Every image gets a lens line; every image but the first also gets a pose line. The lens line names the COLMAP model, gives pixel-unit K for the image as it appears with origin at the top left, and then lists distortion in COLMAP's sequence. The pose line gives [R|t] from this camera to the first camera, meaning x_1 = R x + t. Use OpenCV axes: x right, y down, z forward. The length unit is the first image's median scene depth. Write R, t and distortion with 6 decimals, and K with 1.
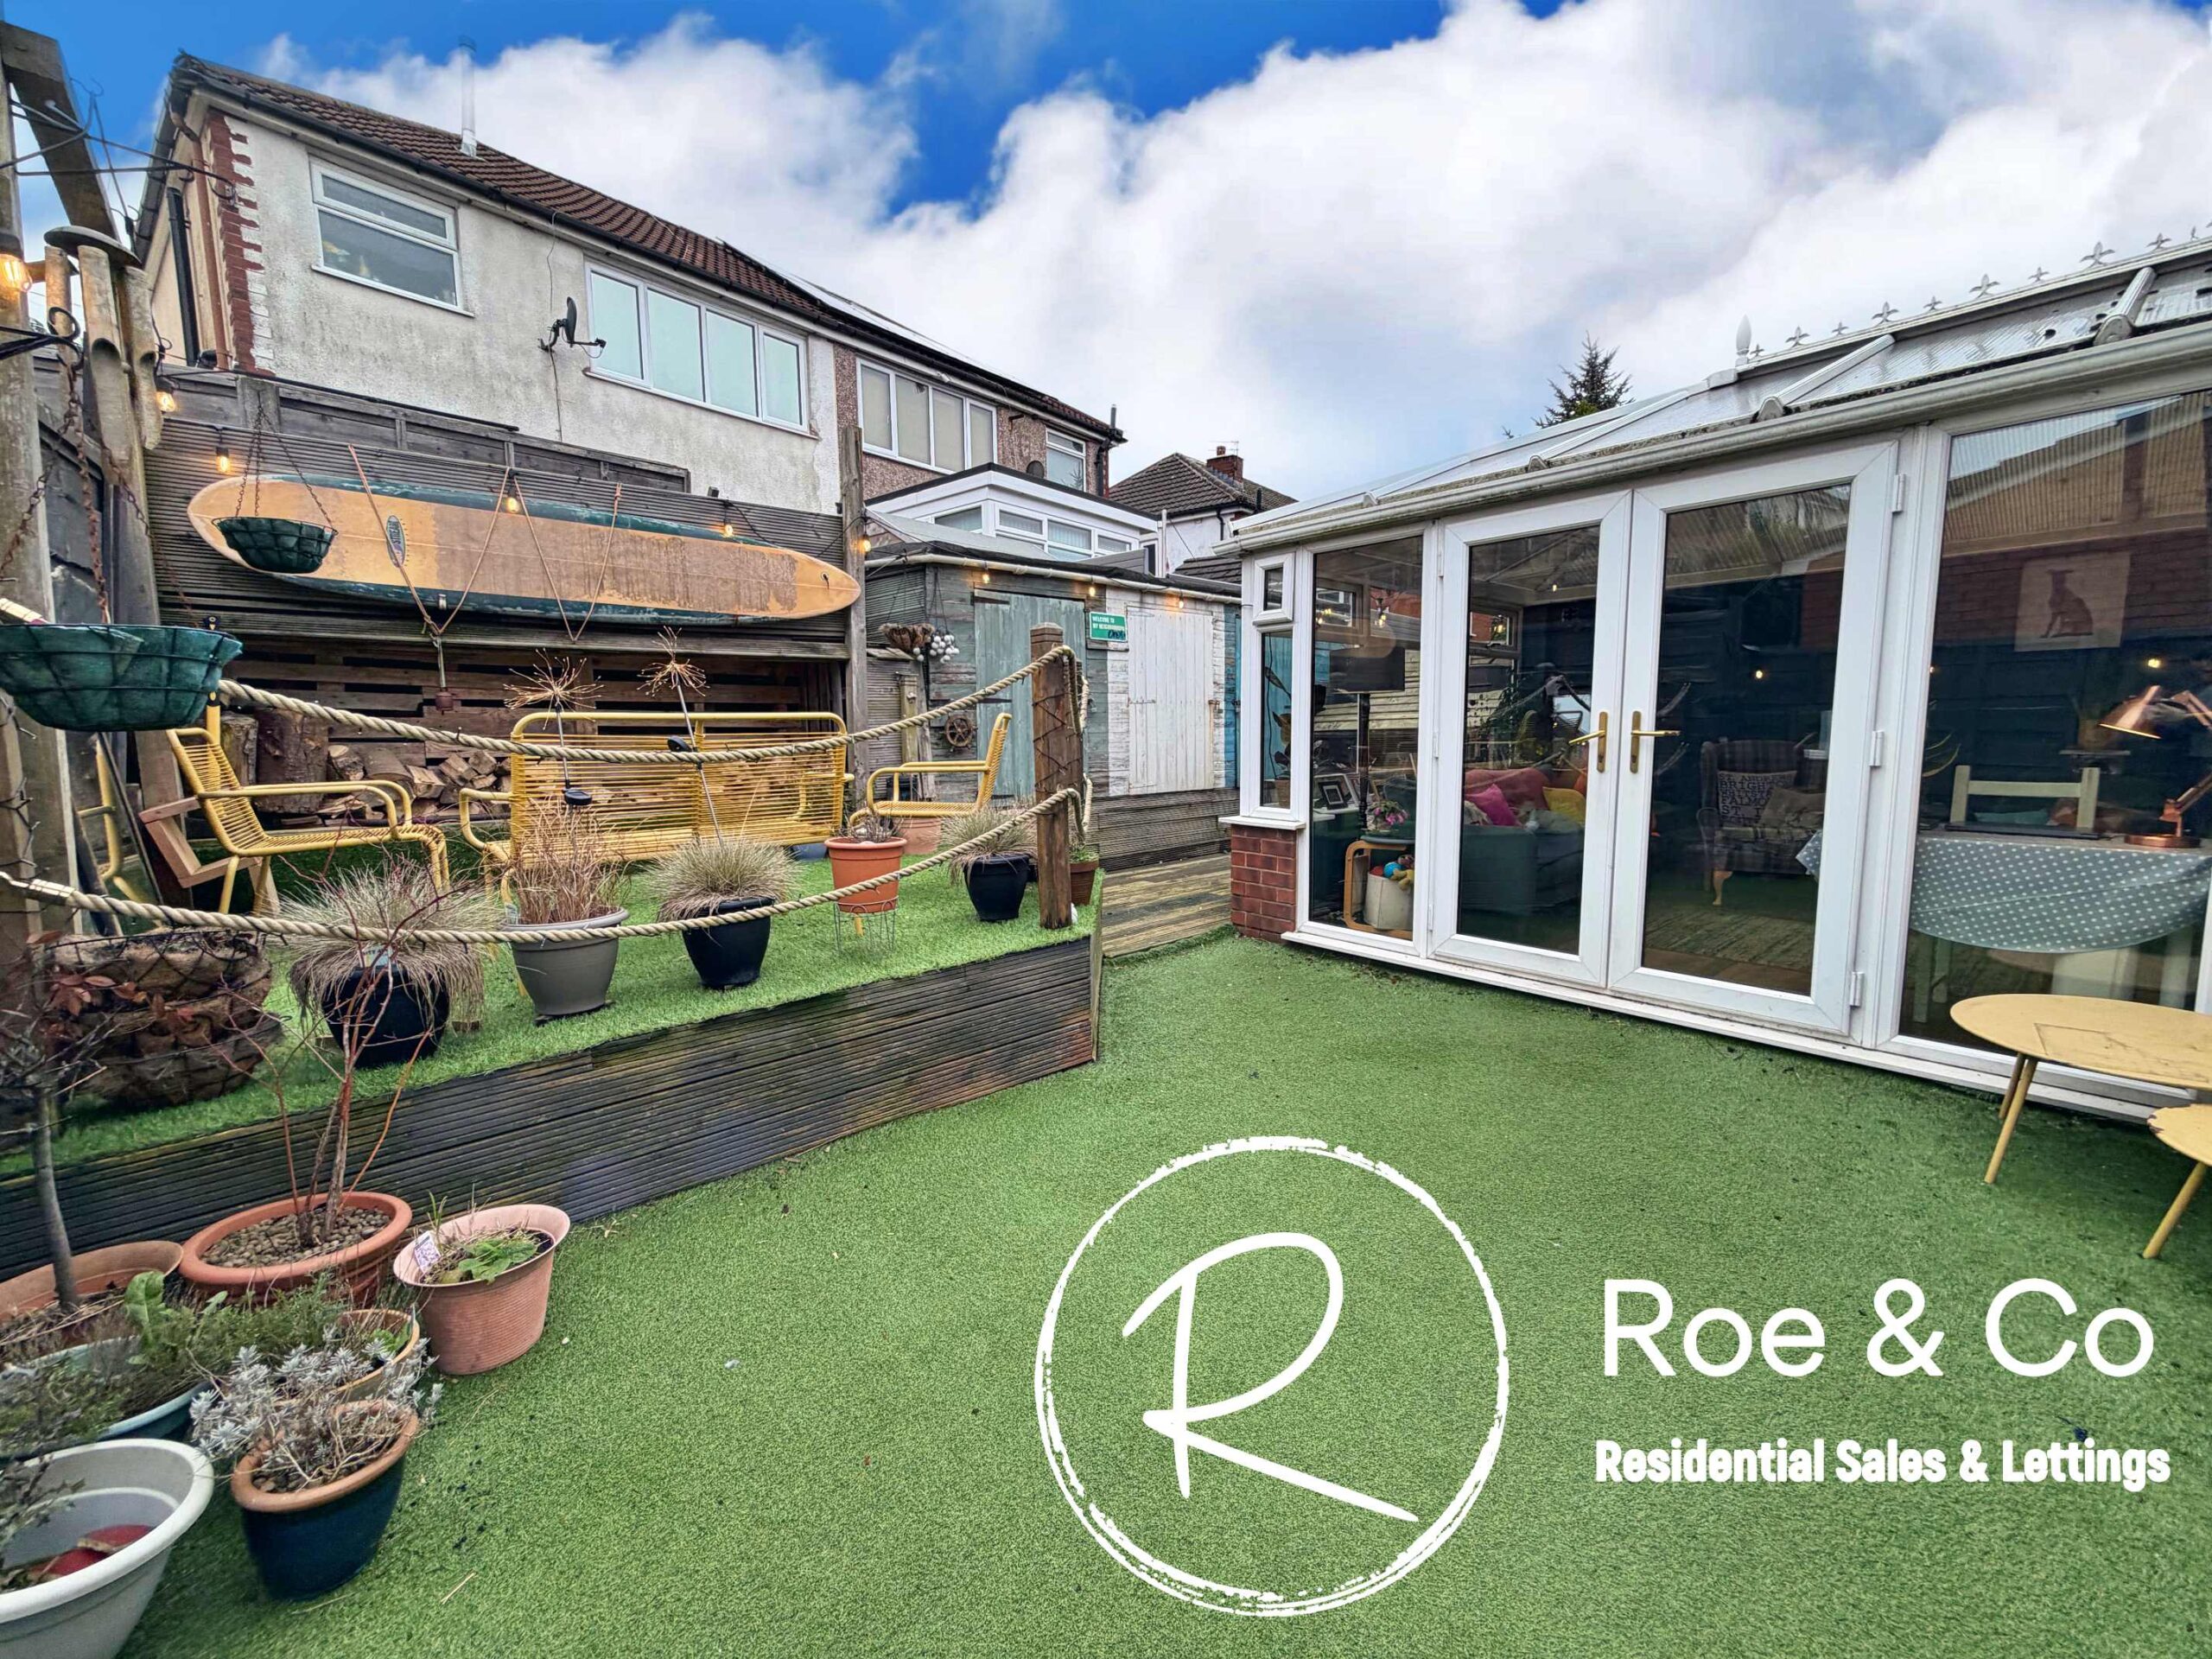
lens RADIAL K [[879.9, 0, 1099.3], [0, 879.9, 828.7], [0, 0, 1]] dist [0.000214, -0.000634]
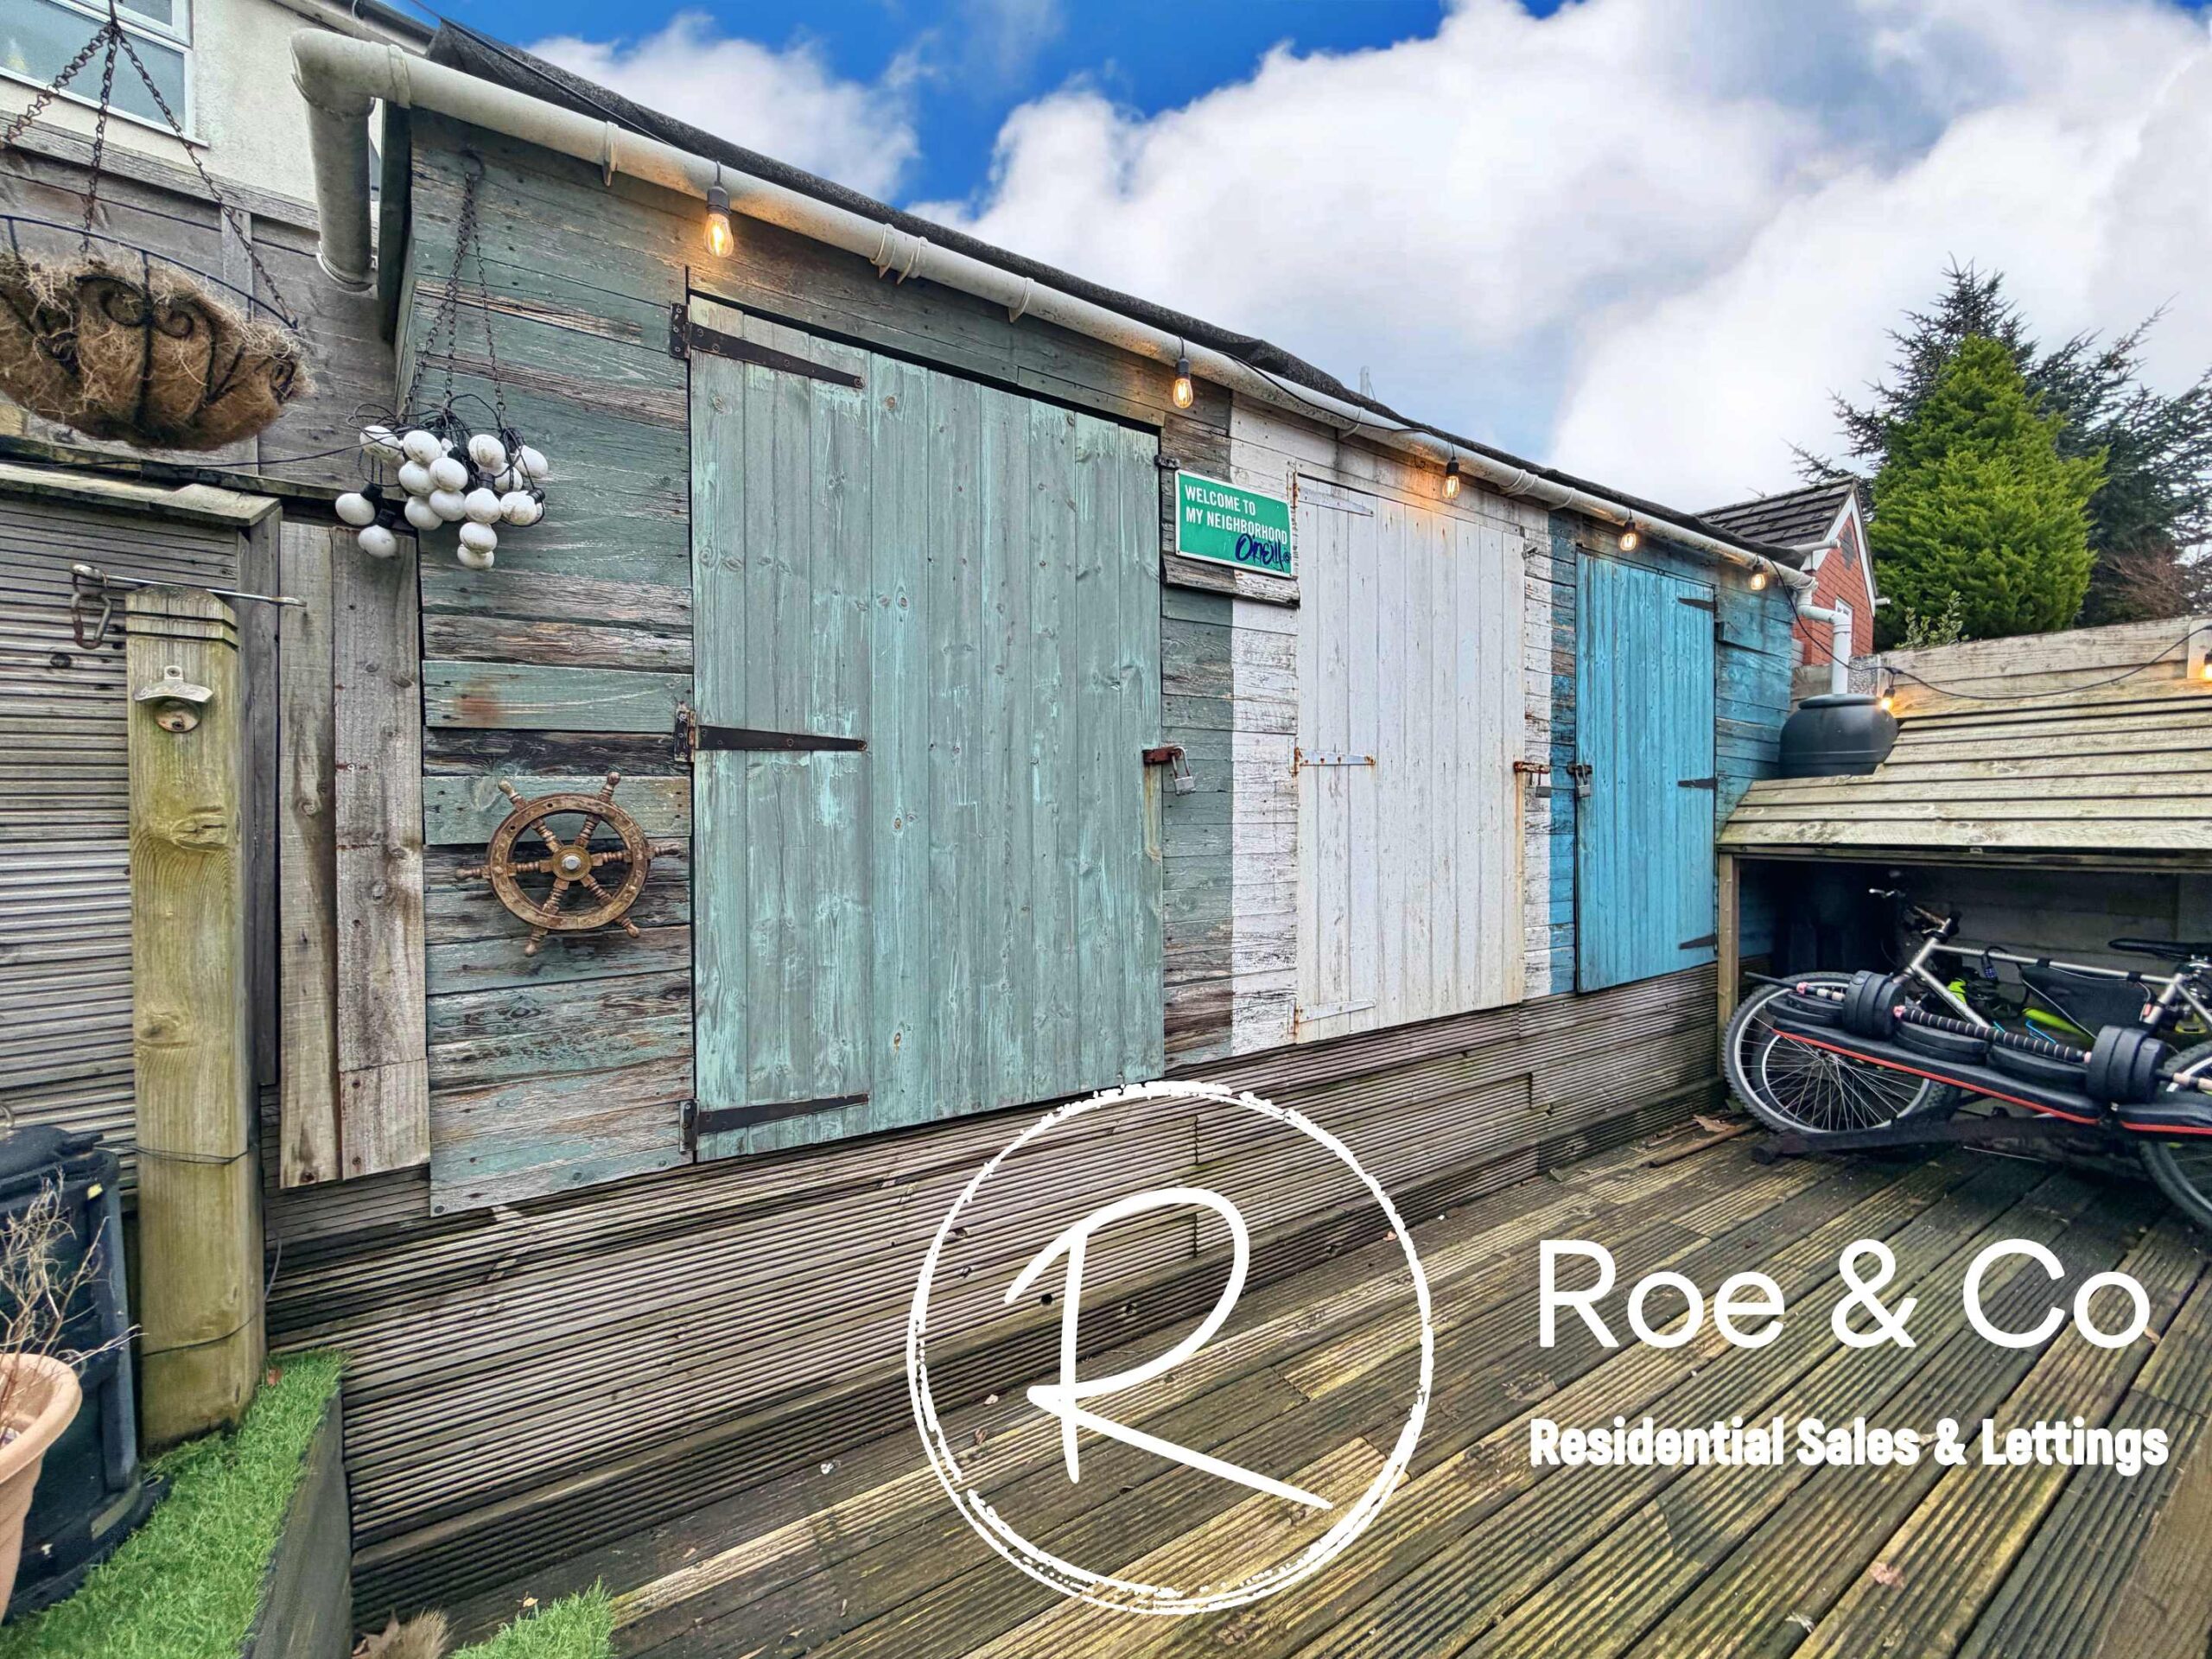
lens RADIAL K [[879.9, 0, 1099.3], [0, 879.9, 828.7], [0, 0, 1]] dist [0.000214, -0.000634]
pose [[0.988057, 0.015682, -0.153286, 0.011645], [-0.029510, 0.995652, -0.088357, -0.089283], [0.151234, 0.091826, 0.984224, 0.680477]]
